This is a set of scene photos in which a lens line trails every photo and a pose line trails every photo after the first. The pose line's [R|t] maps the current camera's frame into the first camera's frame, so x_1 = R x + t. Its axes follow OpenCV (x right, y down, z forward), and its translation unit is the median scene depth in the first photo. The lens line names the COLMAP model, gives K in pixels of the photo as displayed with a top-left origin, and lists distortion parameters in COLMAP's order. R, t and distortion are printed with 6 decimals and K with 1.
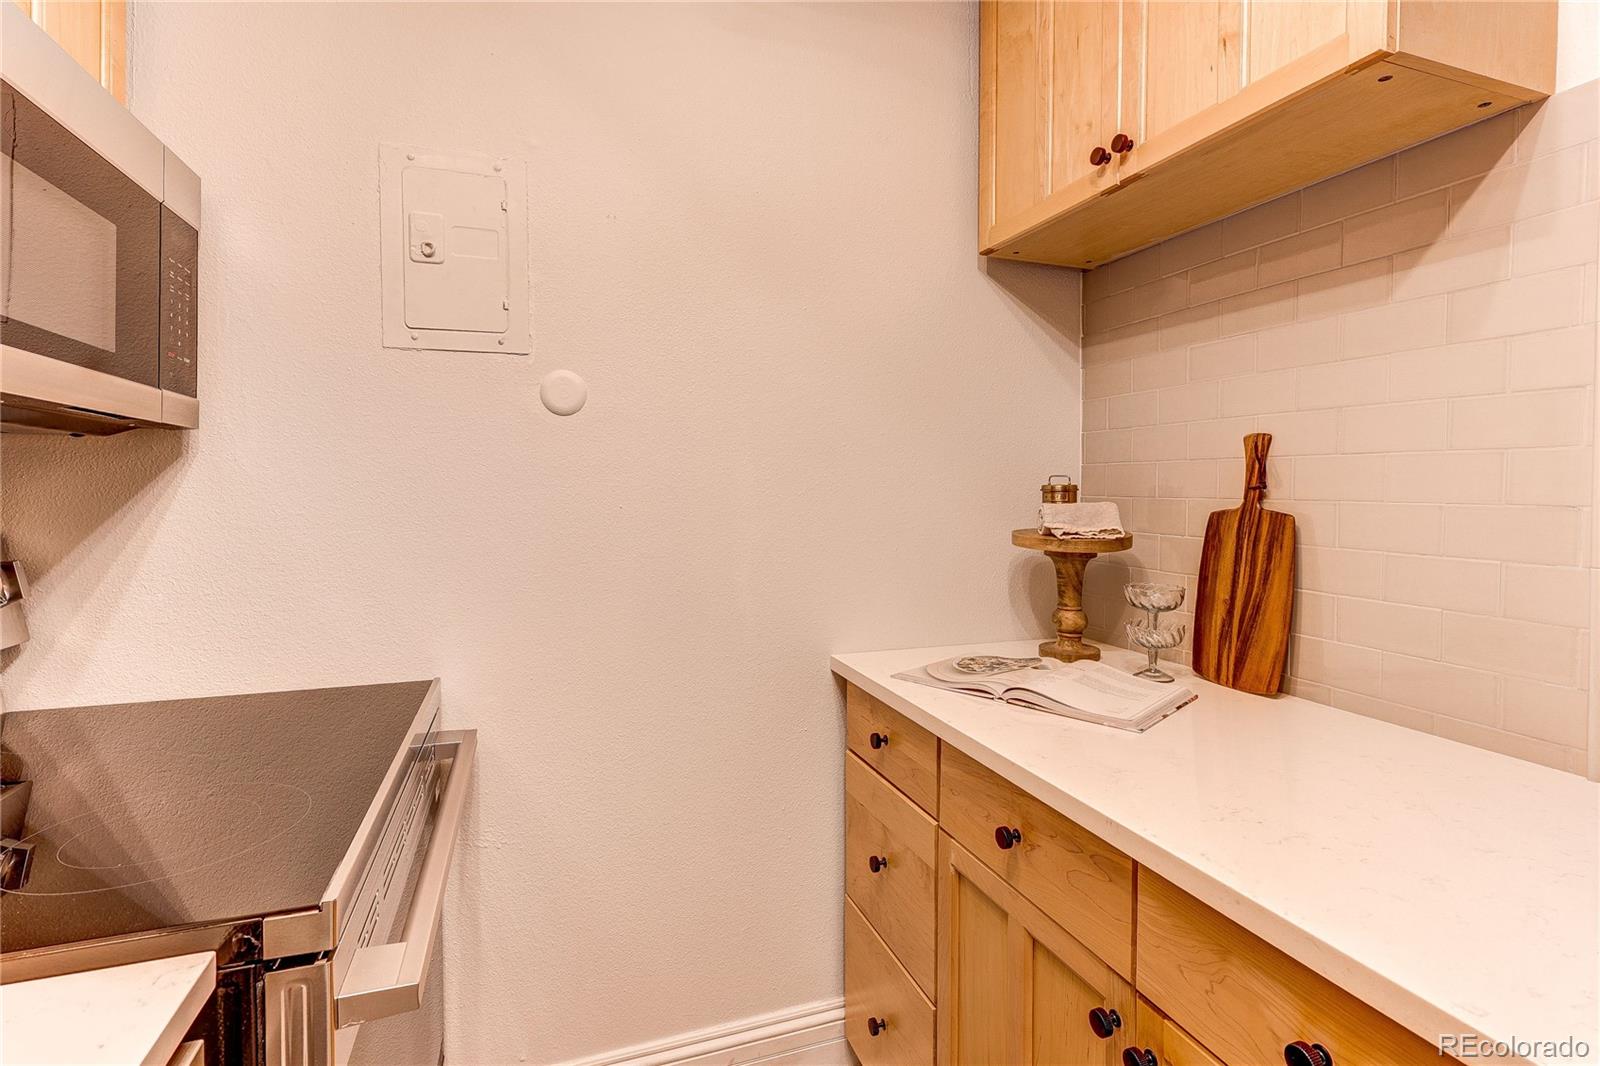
lens RADIAL K [[775.2, 0, 814.6], [0, 775.2, 502.3], [0, 0, 1]] dist [-0.005956, 0.001762]
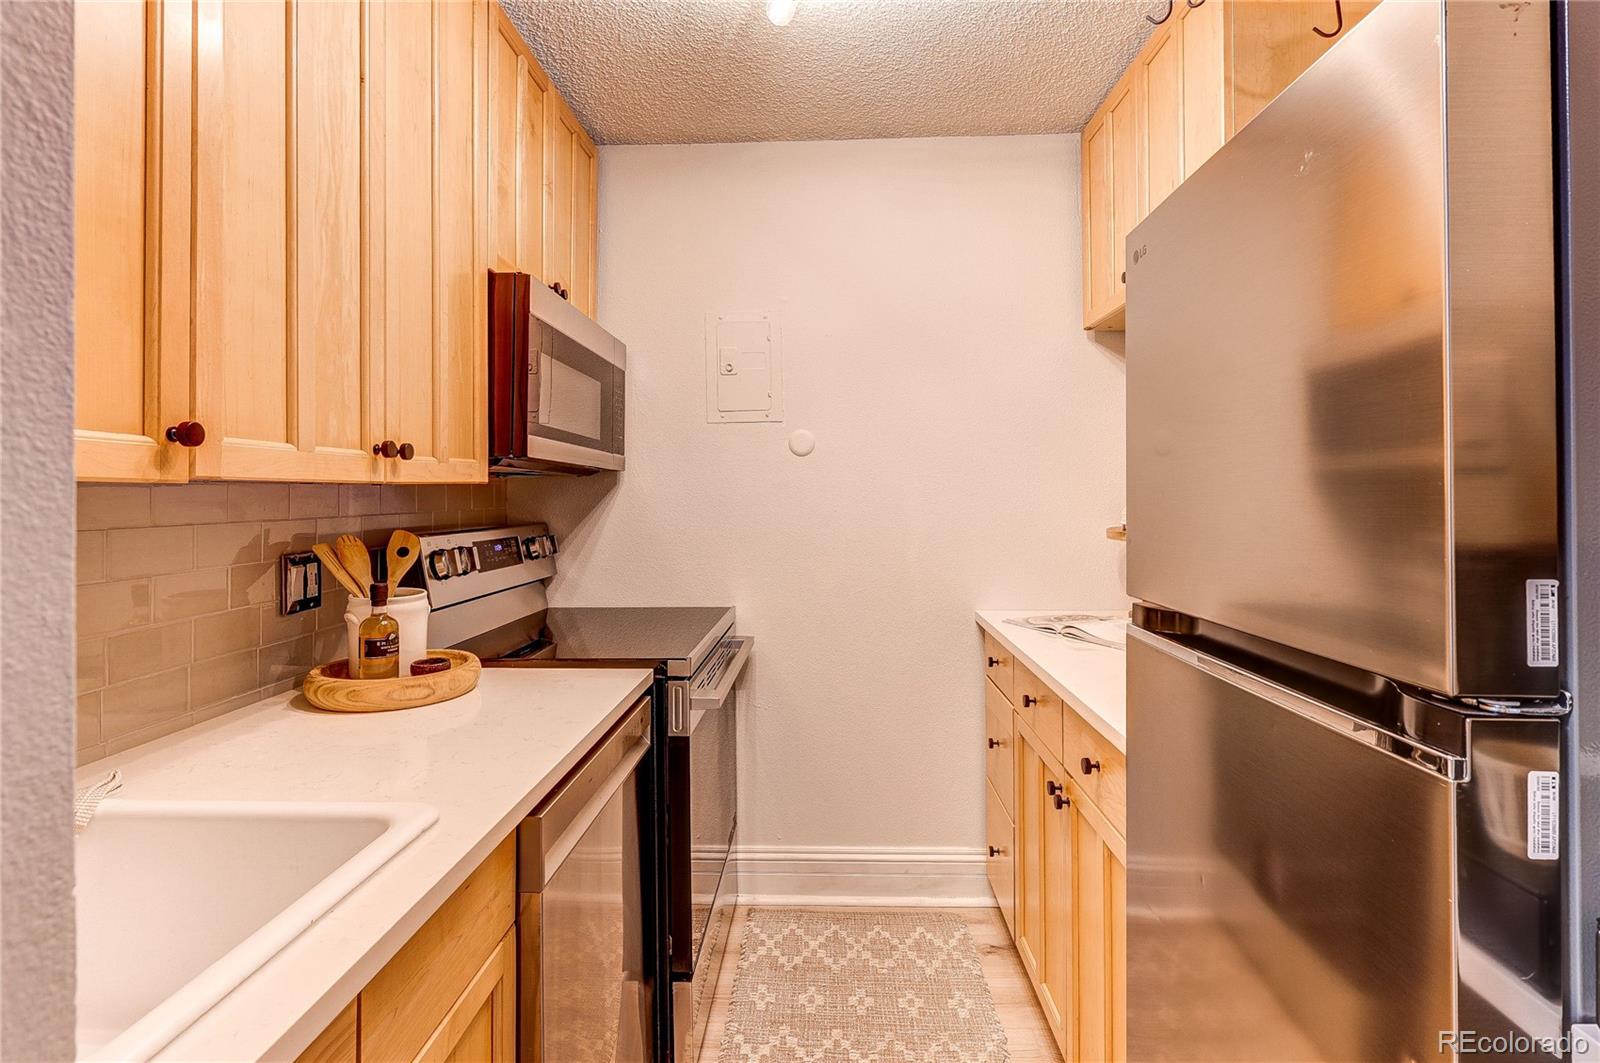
lens RADIAL K [[775.2, 0, 841.5], [0, 775.2, 486.3], [0, 0, 1]] dist [-0.005956, 0.001762]
pose [[0.944576, -0.012012, -0.328072, 0.386891], [0.002386, 0.999555, -0.029726, 0.004424], [0.328283, 0.027296, 0.944185, -0.702033]]
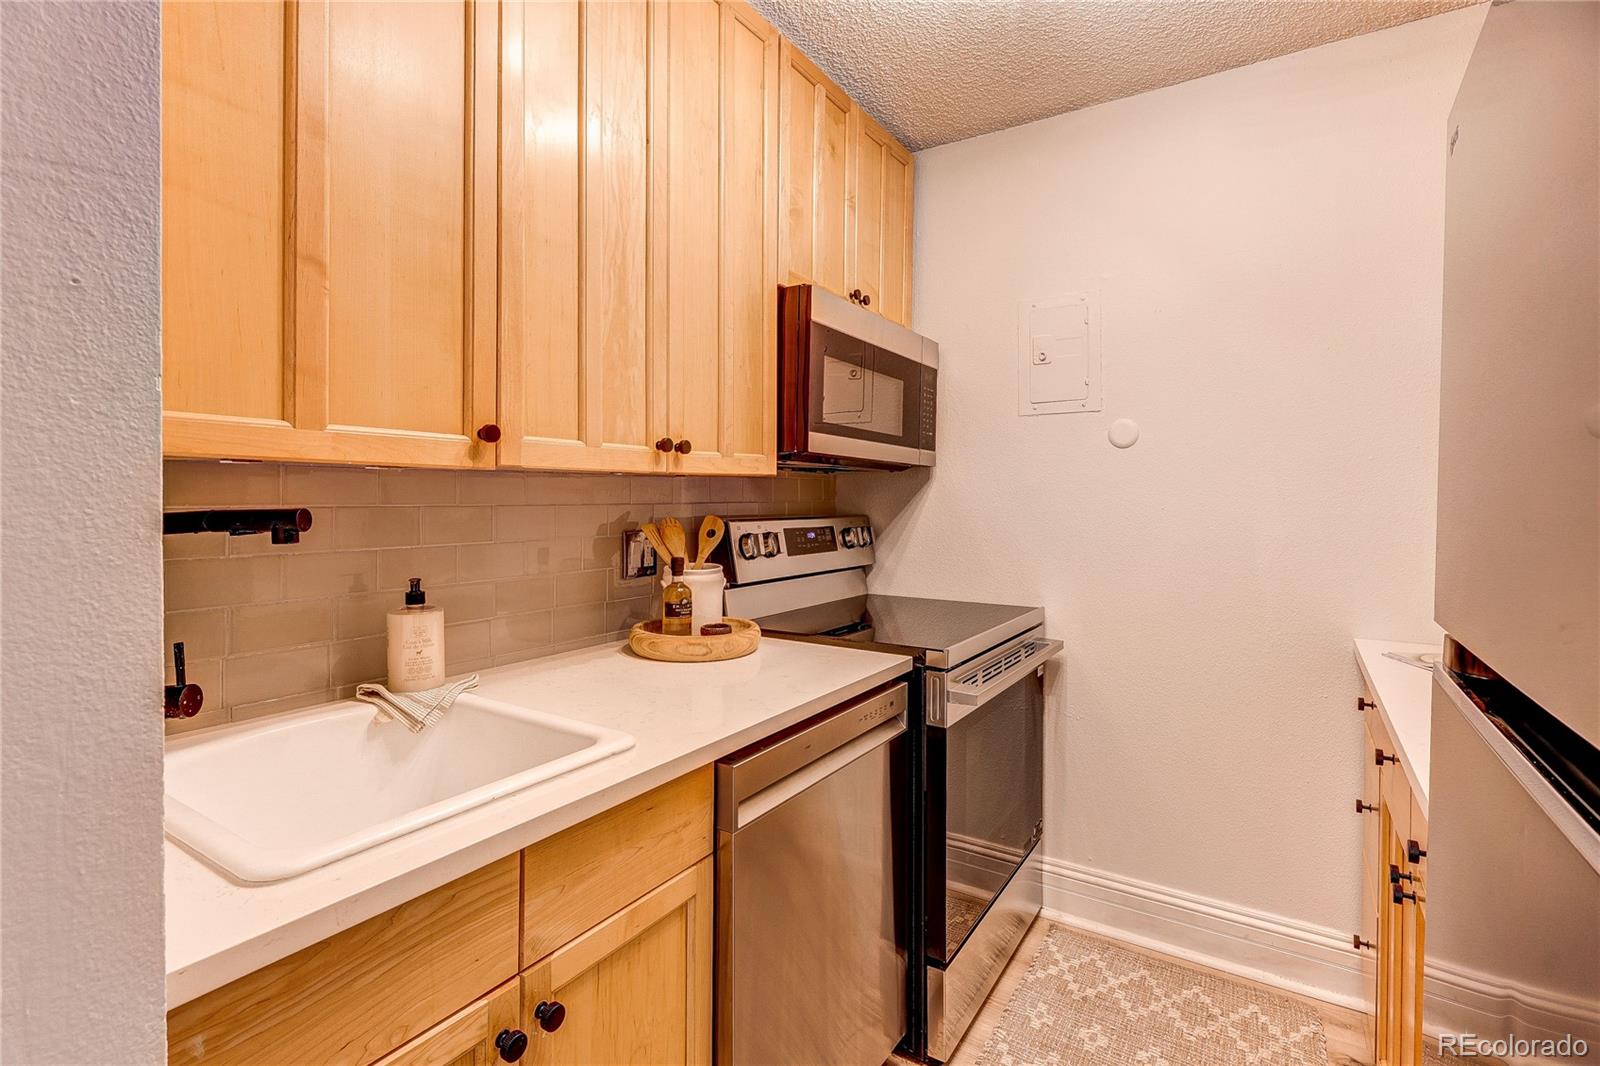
lens RADIAL K [[775.2, 0, 824.6], [0, 775.2, 503.0], [0, 0, 1]] dist [-0.005956, 0.001762]
pose [[0.637233, 0.005821, -0.770649, 0.596362], [-0.017407, 0.999825, -0.006841, 0.019881], [0.770475, 0.017774, 0.637223, -0.529092]]
